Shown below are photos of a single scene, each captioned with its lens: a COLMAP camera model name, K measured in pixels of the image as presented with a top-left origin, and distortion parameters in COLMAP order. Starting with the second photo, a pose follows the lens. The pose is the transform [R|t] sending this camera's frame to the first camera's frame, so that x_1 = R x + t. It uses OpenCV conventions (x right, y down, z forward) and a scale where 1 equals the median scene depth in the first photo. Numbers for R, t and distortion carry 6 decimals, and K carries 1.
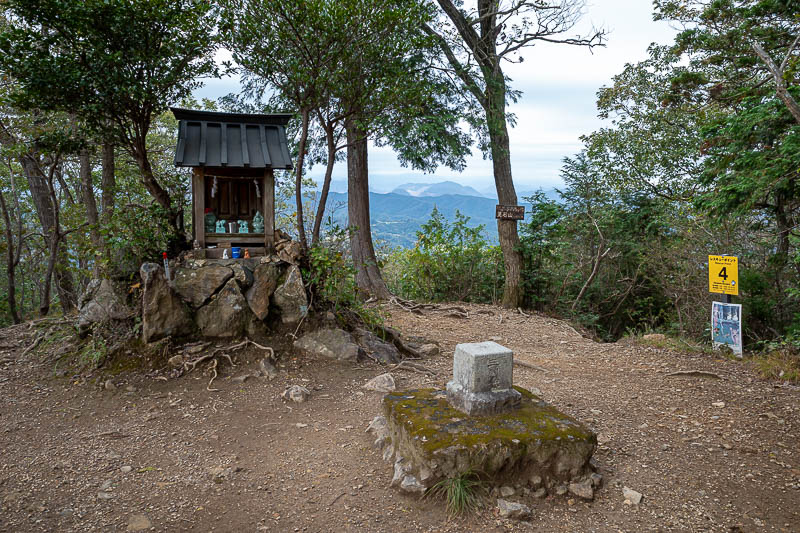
lens RADIAL K [[657.9, 0, 400.0], [0, 657.9, 266.5], [0, 0, 1]] dist [-0.001465, -0.000470]
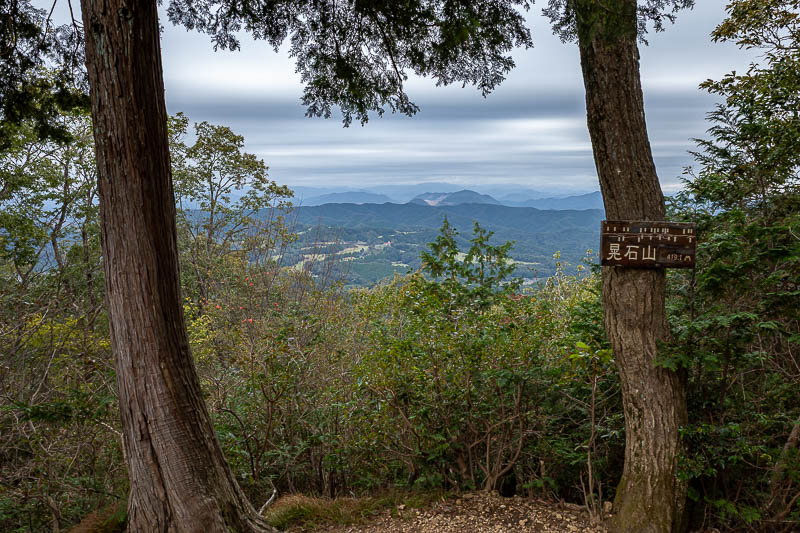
lens RADIAL K [[642.4, 0, 400.0], [0, 642.4, 266.5], [0, 0, 1]] dist [-0.003570, -0.001006]
pose [[0.999184, -0.024391, -0.032180, 0.025752], [0.023975, 0.999625, -0.013252, -0.029974], [0.032491, 0.012470, 0.999394, 0.294828]]
